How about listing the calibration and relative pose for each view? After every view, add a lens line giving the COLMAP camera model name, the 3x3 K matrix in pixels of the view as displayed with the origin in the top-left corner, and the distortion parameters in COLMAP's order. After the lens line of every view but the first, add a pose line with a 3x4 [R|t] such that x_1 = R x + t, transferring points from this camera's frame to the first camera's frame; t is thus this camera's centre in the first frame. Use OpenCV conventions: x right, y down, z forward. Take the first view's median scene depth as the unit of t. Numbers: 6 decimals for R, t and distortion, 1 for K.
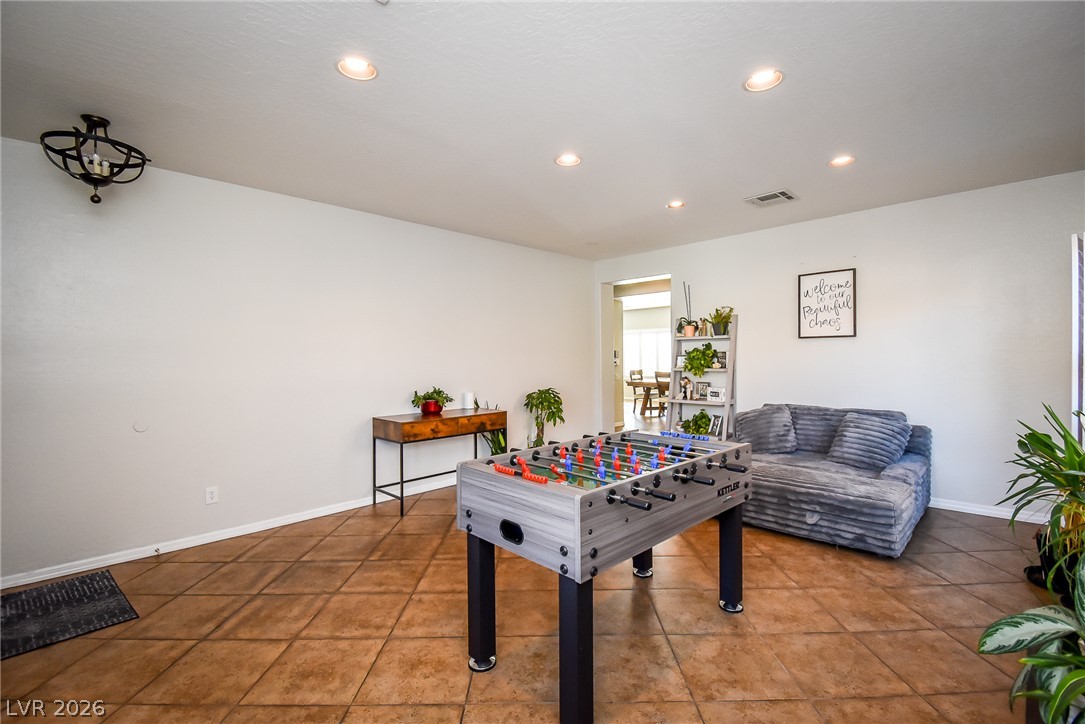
lens RADIAL K [[478.3, 0, 548.0], [0, 478.3, 368.4], [0, 0, 1]] dist [0.012146, -0.016953]
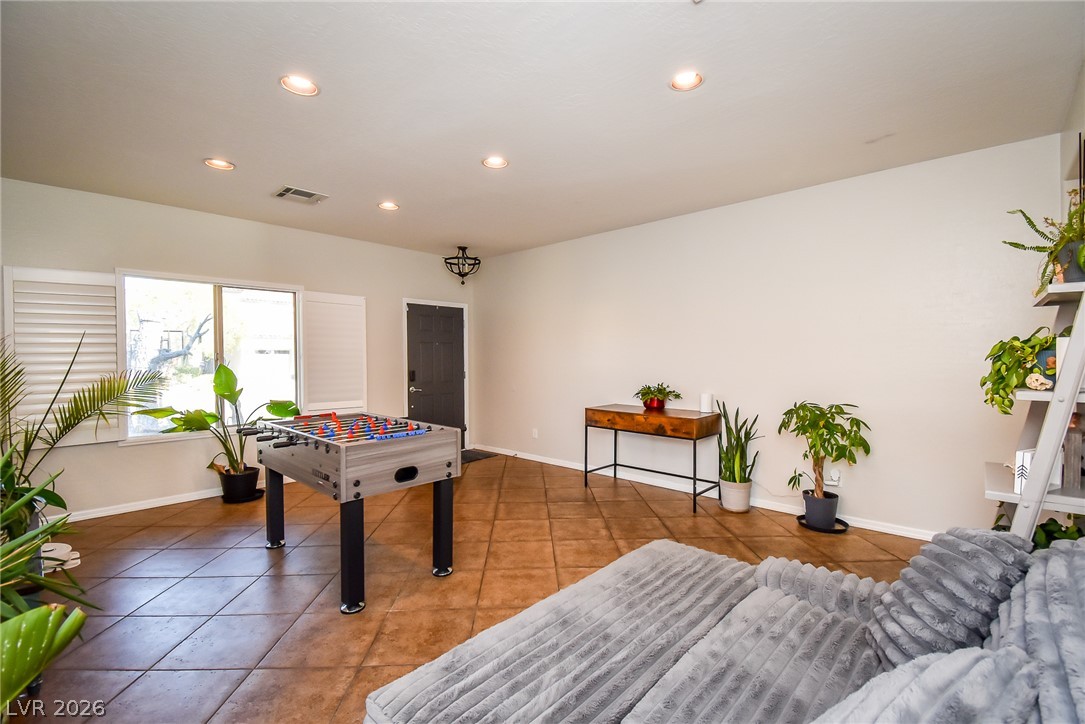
lens RADIAL K [[478.3, 0, 543.1], [0, 478.3, 353.6], [0, 0, 1]] dist [0.012146, -0.016953]
pose [[0.033498, 0.009132, -0.999397, 0.750084], [-0.019933, 0.999765, 0.008467, -0.025285], [0.999240, 0.019637, 0.033673, 0.731558]]
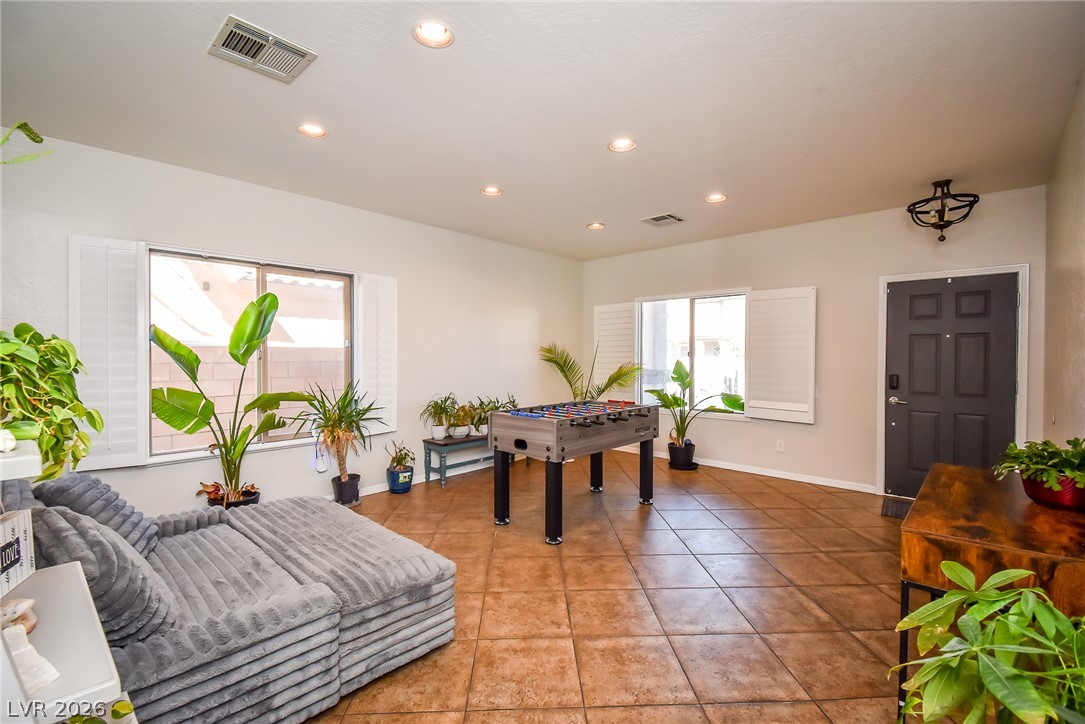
lens RADIAL K [[478.3, 0, 559.3], [0, 478.3, 366.6], [0, 0, 1]] dist [0.012146, -0.016953]
pose [[-0.998960, 0.012803, -0.043757, 0.144141], [0.010605, 0.998688, 0.050092, -0.031424], [0.044341, 0.049576, -0.997786, 1.334561]]
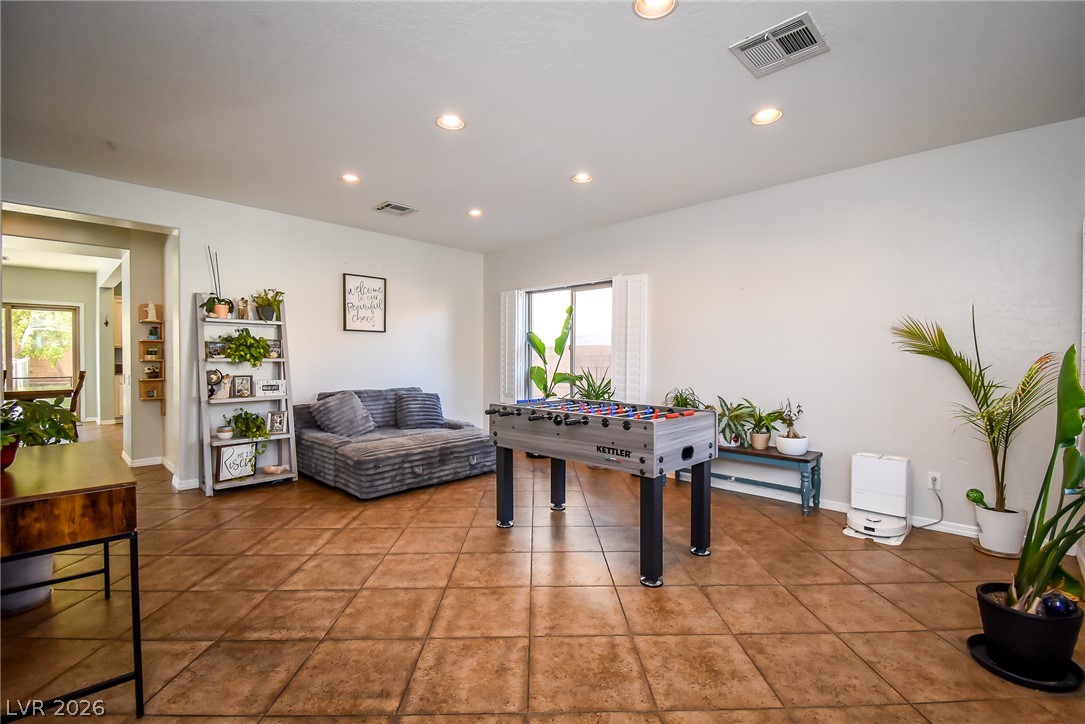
lens RADIAL K [[478.3, 0, 542.0], [0, 478.3, 364.8], [0, 0, 1]] dist [0.012146, -0.016953]
pose [[-0.008455, -0.009815, 0.999916, -0.607609], [0.023775, 0.999667, 0.010014, 0.016818], [-0.999682, 0.023857, -0.008219, 0.571109]]
